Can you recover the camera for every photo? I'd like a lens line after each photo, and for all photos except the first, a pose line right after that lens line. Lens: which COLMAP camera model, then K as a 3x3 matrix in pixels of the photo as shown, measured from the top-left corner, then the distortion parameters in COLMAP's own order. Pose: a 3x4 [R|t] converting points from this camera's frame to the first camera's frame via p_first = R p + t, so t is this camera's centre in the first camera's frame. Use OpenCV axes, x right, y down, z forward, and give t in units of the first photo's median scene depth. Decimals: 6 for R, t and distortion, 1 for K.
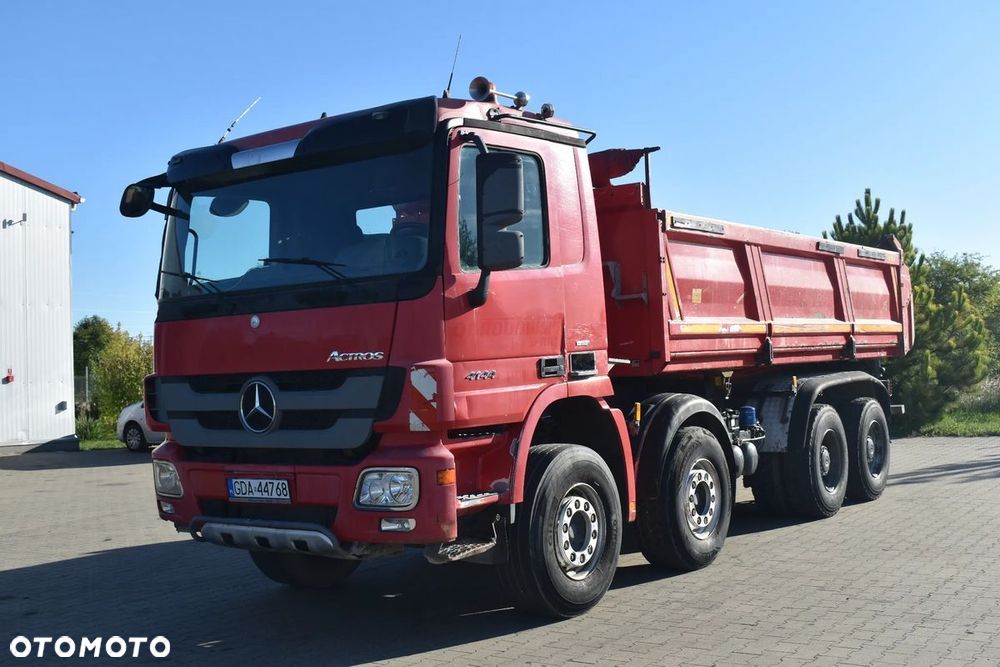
lens RADIAL K [[1143.3, 0, 504.7], [0, 1143.3, 333.1], [0, 0, 1]] dist [-0.028626, 0.002866]
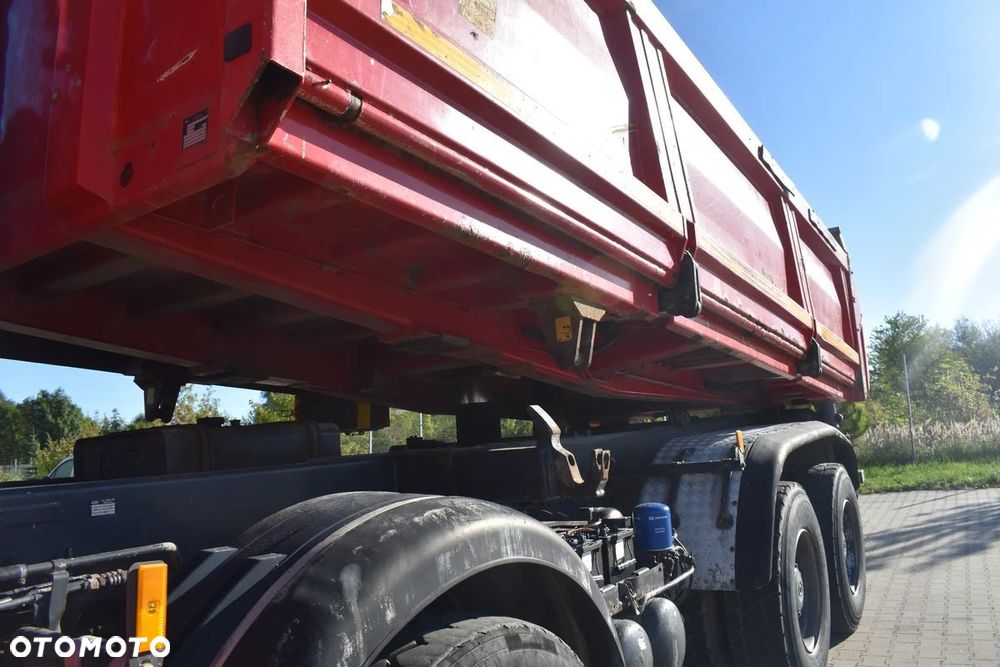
lens RADIAL K [[757.8, 0, 500.0], [0, 757.8, 333.5], [0, 0, 1]] dist [-0.067244, -0.000821]
pose [[0.998693, -0.027058, 0.043363, 0.185519], [0.031718, 0.993354, -0.110641, 0.039131], [-0.040081, 0.111871, 0.992914, 0.912544]]
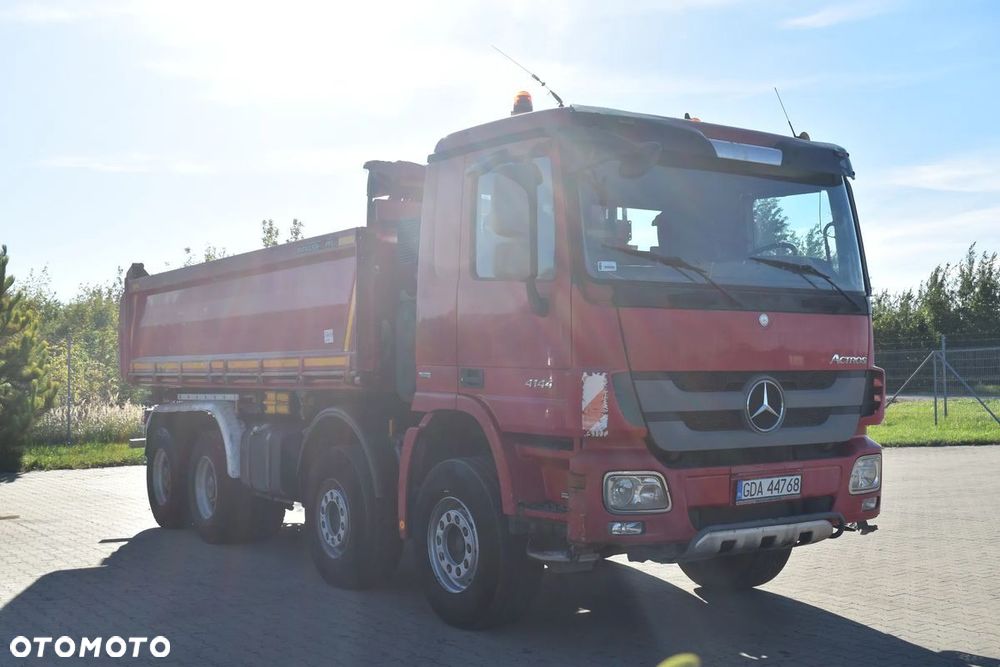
lens RADIAL K [[1143.3, 0, 504.7], [0, 1143.3, 333.1], [0, 0, 1]] dist [-0.028626, 0.002866]
pose [[0.353984, 0.067410, 0.932819, -1.062320], [-0.034606, 0.997660, -0.058963, 0.058789], [-0.934611, -0.011409, 0.355488, 0.741217]]
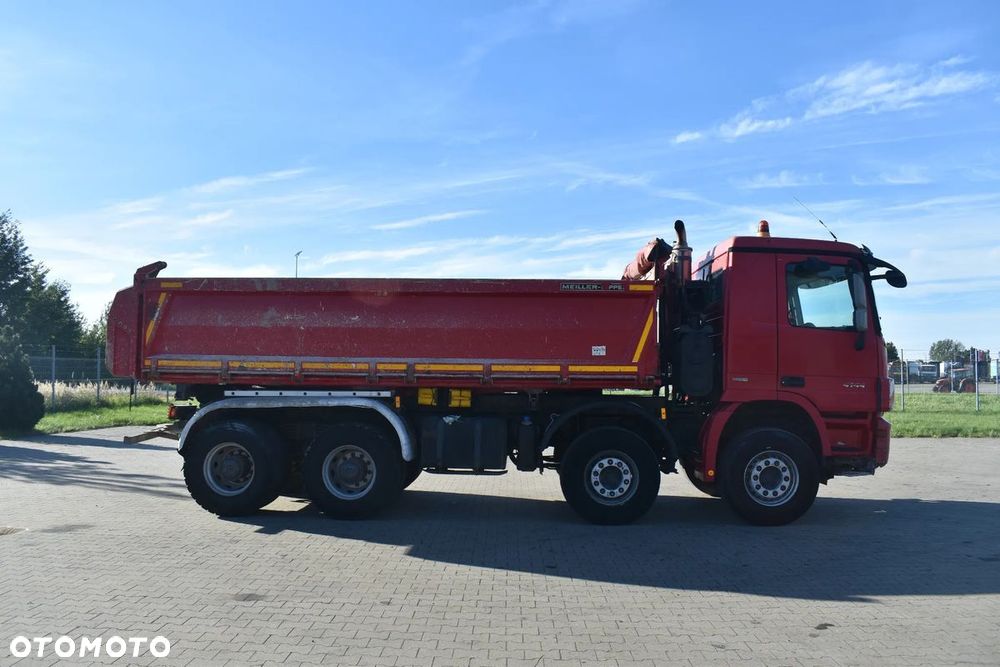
lens RADIAL K [[757.8, 0, 500.0], [0, 757.8, 333.5], [0, 0, 1]] dist [-0.067244, -0.000821]
pose [[-0.535682, 0.080452, 0.840578, -0.901022], [-0.016216, 0.994287, -0.105498, 0.090669], [-0.844264, -0.070144, -0.531317, 1.941553]]
